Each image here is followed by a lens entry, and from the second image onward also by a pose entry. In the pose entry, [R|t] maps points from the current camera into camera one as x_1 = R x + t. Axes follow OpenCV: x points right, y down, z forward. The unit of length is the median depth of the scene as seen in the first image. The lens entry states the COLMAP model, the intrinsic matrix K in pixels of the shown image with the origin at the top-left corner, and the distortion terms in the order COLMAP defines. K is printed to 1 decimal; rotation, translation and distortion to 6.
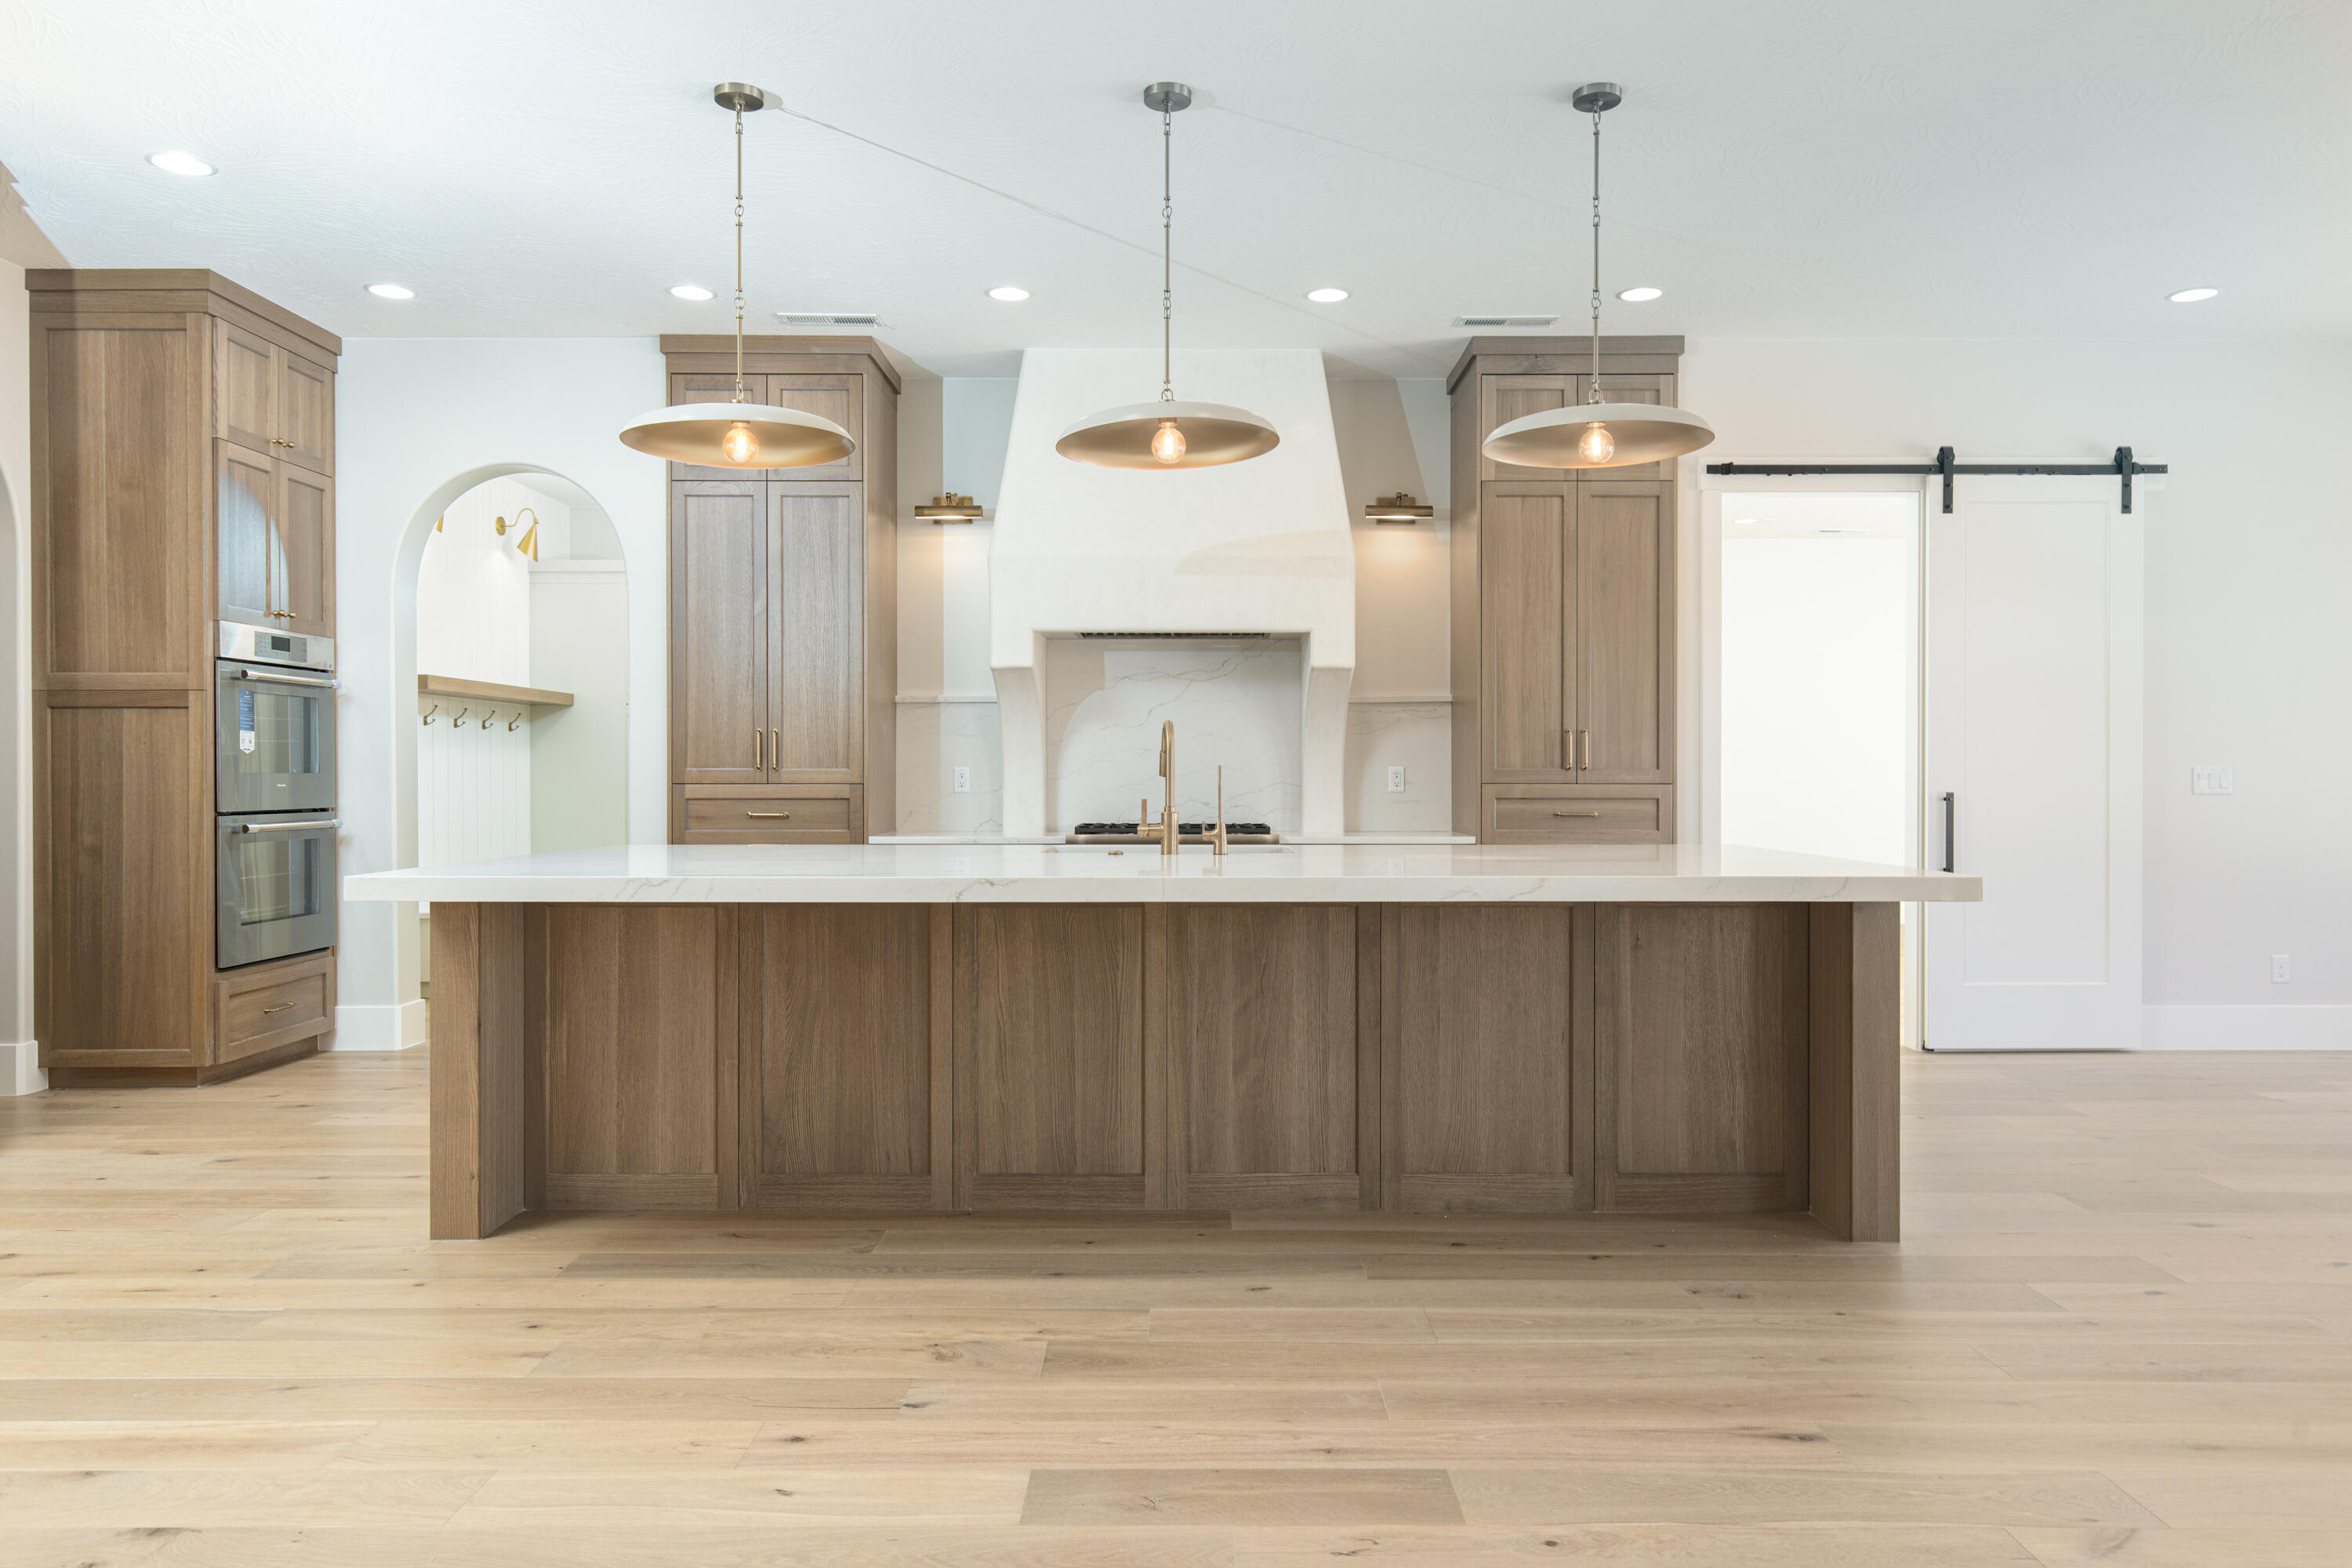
lens RADIAL K [[1526.0, 0, 1178.3], [0, 1526.0, 789.4], [0, 0, 1]] dist [0.010810, -0.003484]
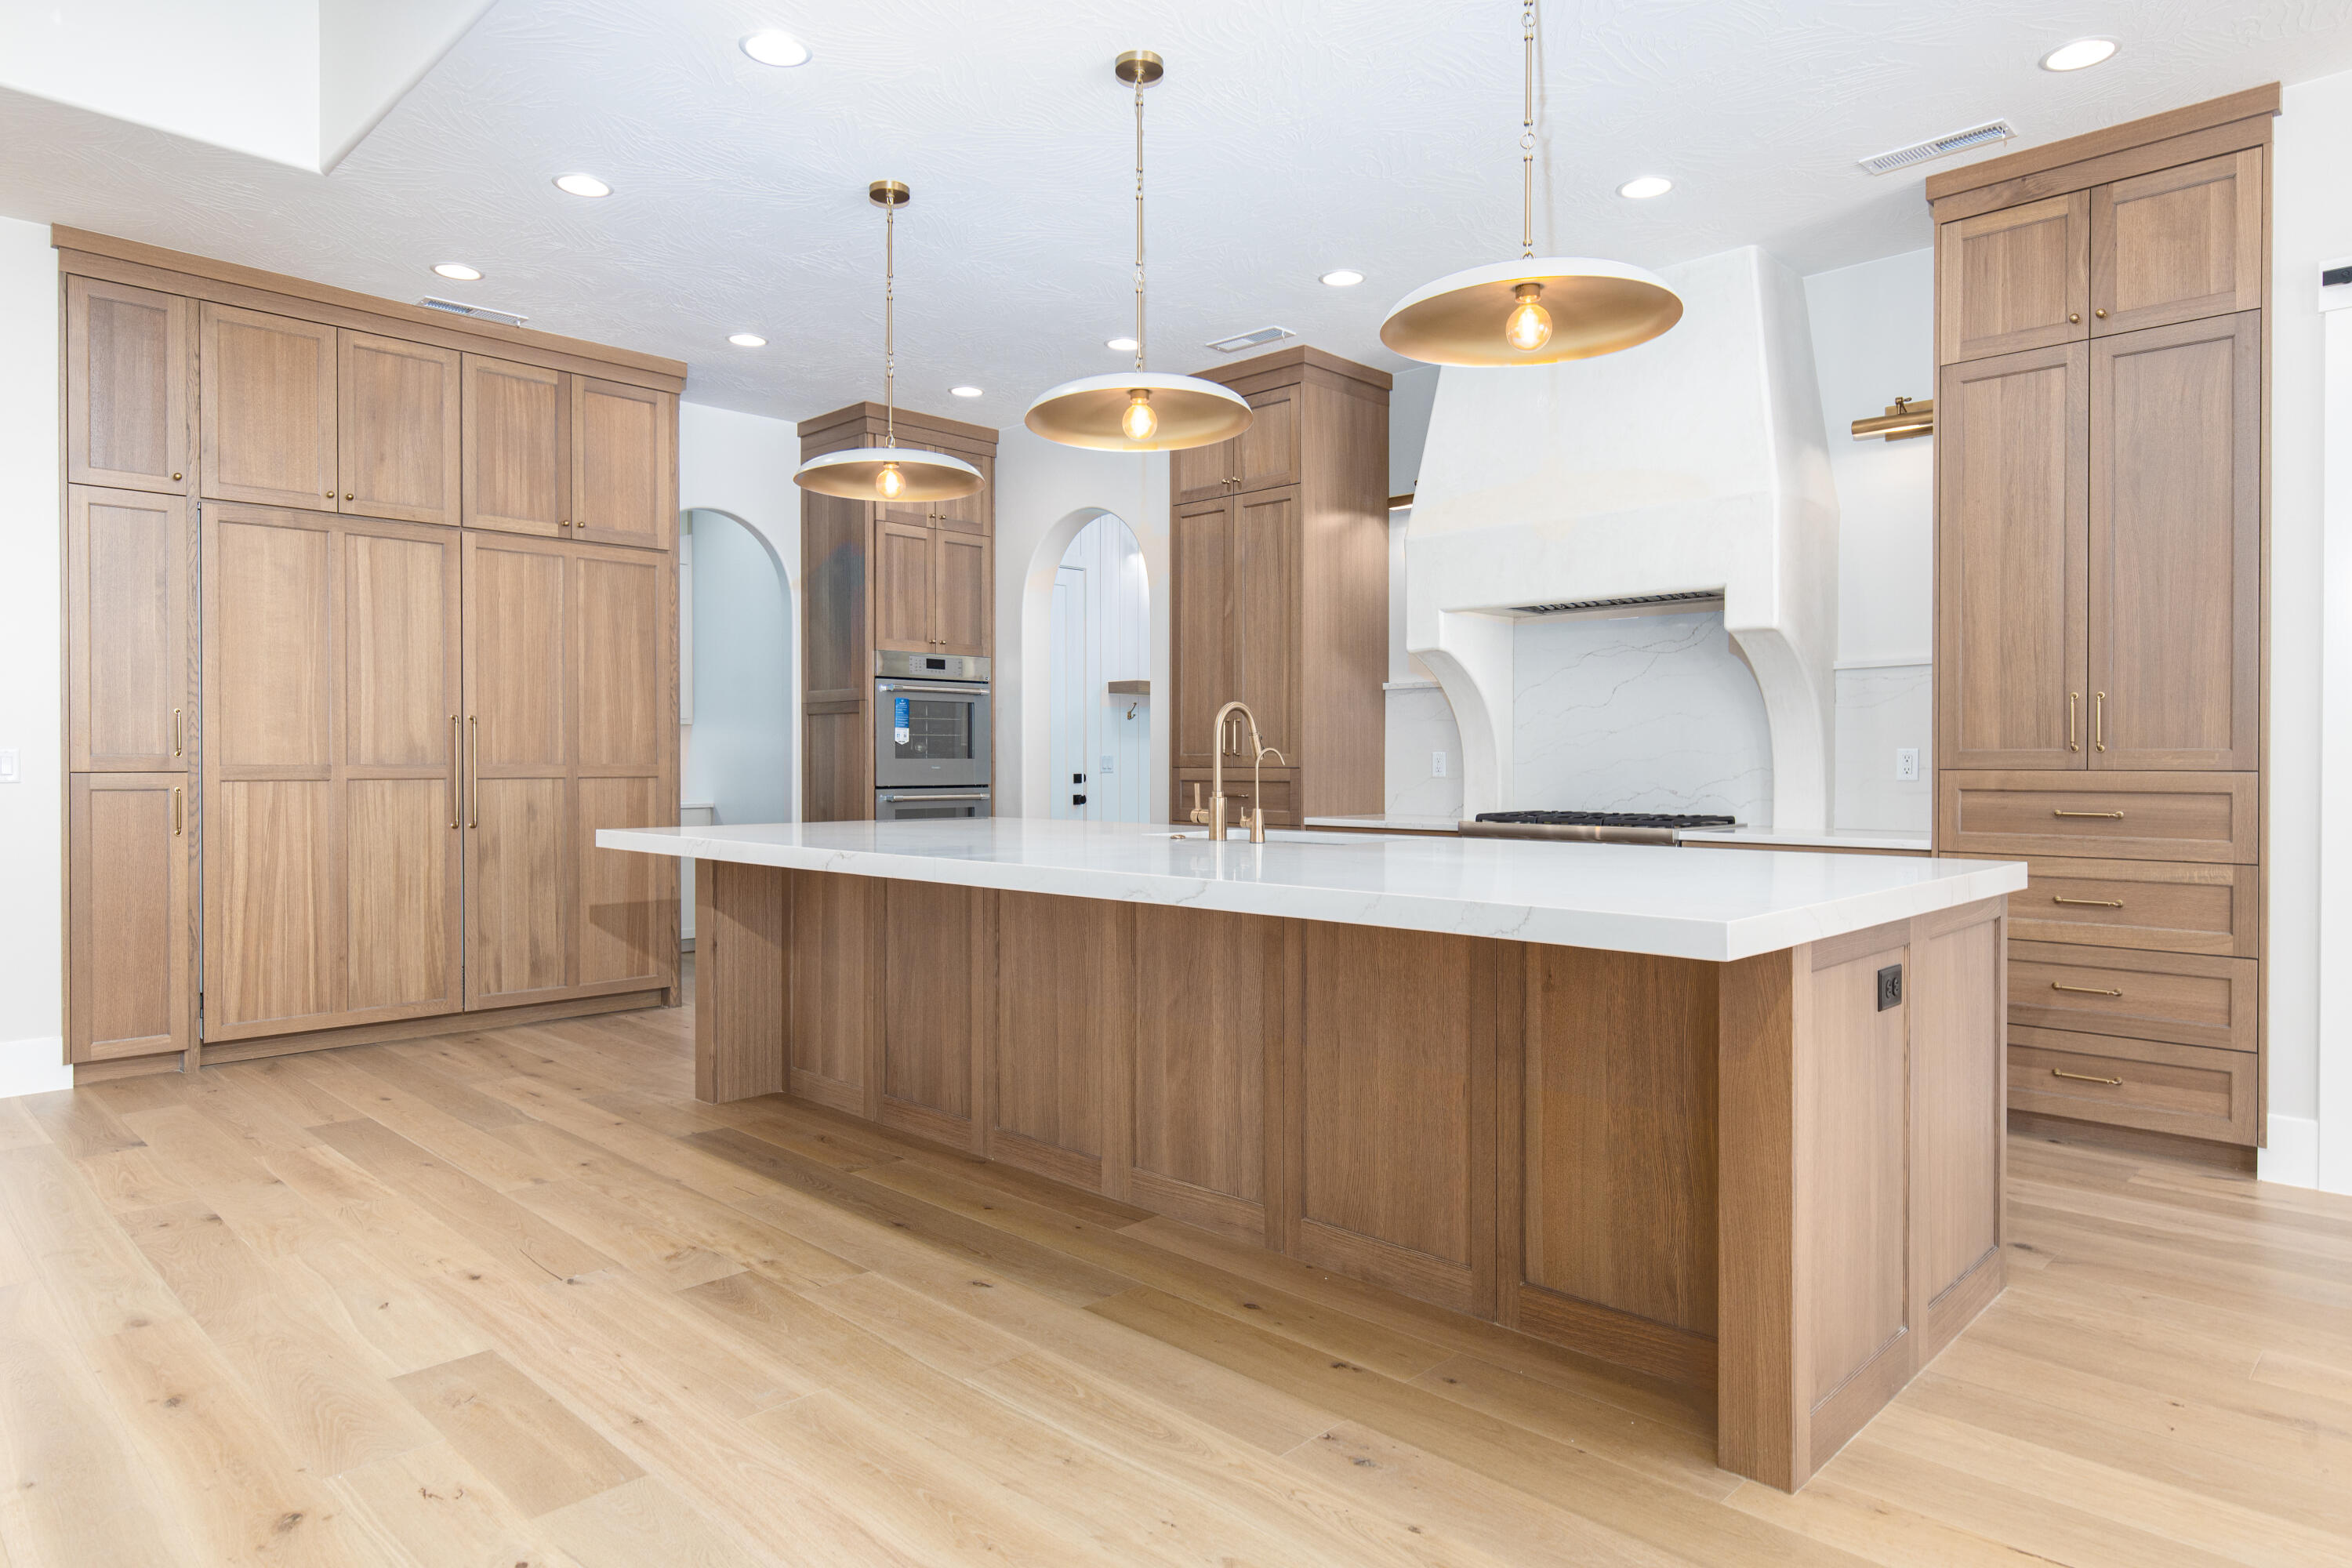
lens RADIAL K [[1406.5, 0, 1174.3], [0, 1406.5, 769.0], [0, 0, 1]] dist [0.004427, -0.000362]
pose [[0.708000, 0.003601, -0.706204, 0.658405], [-0.005880, 0.999982, -0.000796, -0.002130], [0.706188, 0.004716, 0.708008, 0.381404]]
